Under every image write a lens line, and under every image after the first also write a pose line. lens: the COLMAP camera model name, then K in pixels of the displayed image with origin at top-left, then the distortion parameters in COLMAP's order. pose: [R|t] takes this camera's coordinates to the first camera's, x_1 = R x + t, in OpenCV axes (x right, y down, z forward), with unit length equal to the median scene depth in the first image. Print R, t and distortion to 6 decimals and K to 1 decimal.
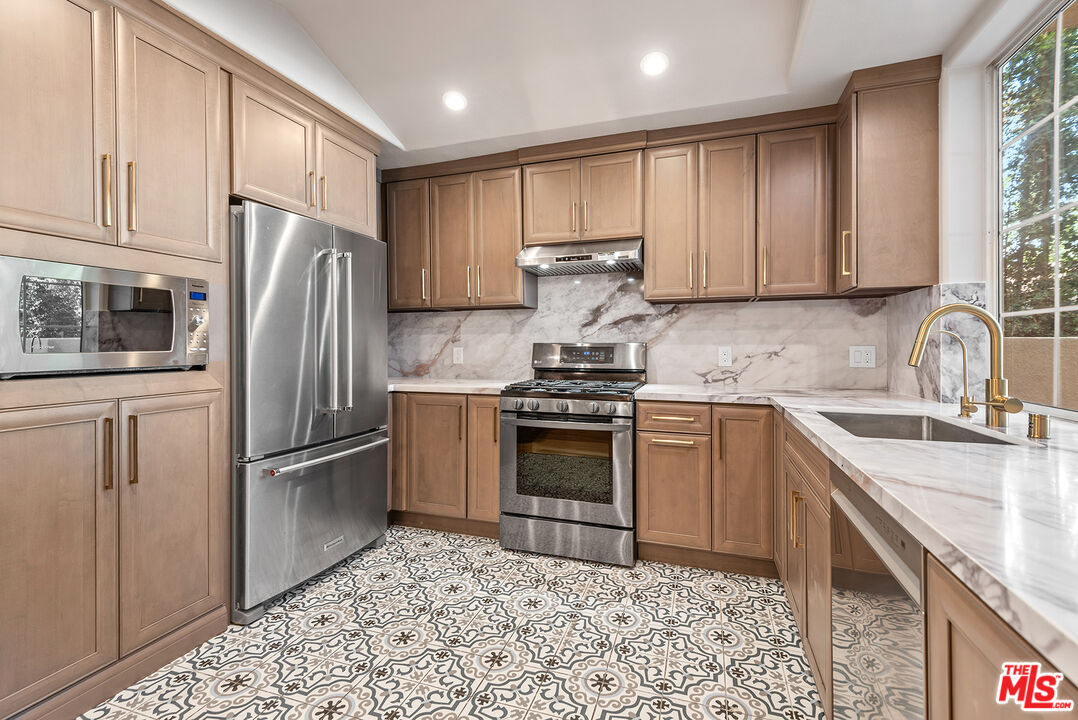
lens RADIAL K [[483.5, 0, 535.2], [0, 483.5, 342.7], [0, 0, 1]] dist [0.016631, -0.008382]
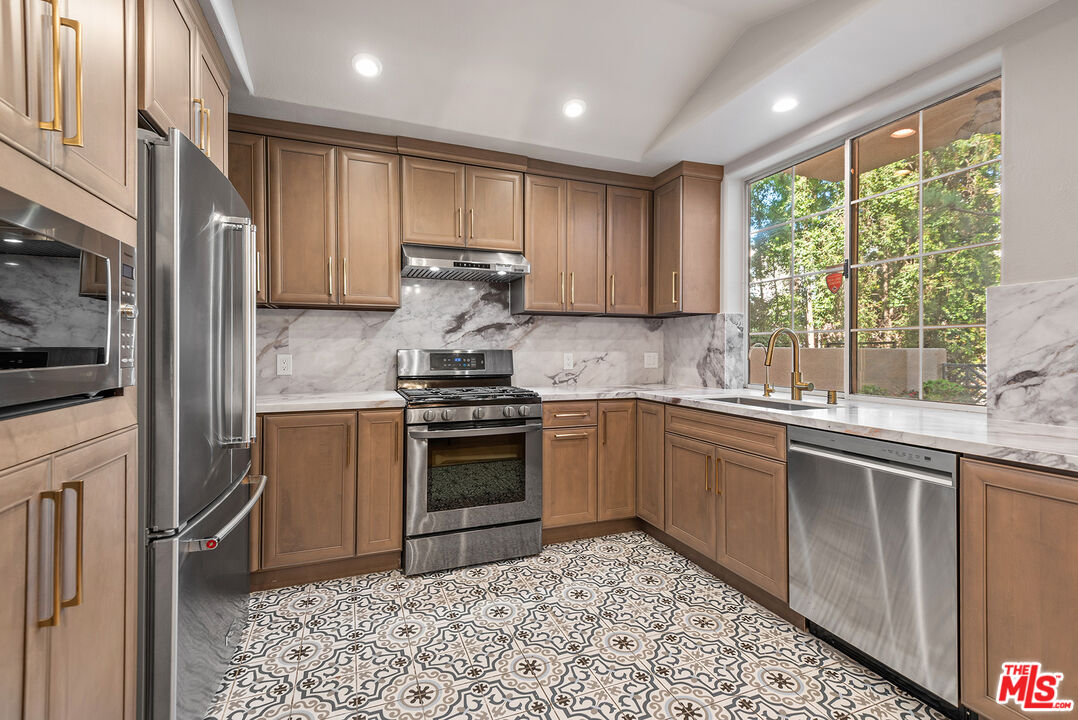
lens RADIAL K [[483.5, 0, 532.0], [0, 483.5, 350.2], [0, 0, 1]] dist [0.016631, -0.008382]
pose [[0.763949, 0.002449, 0.645272, -0.464597], [-0.004330, 0.999990, 0.001331, -0.000494], [-0.645262, -0.003811, 0.763952, 0.153573]]
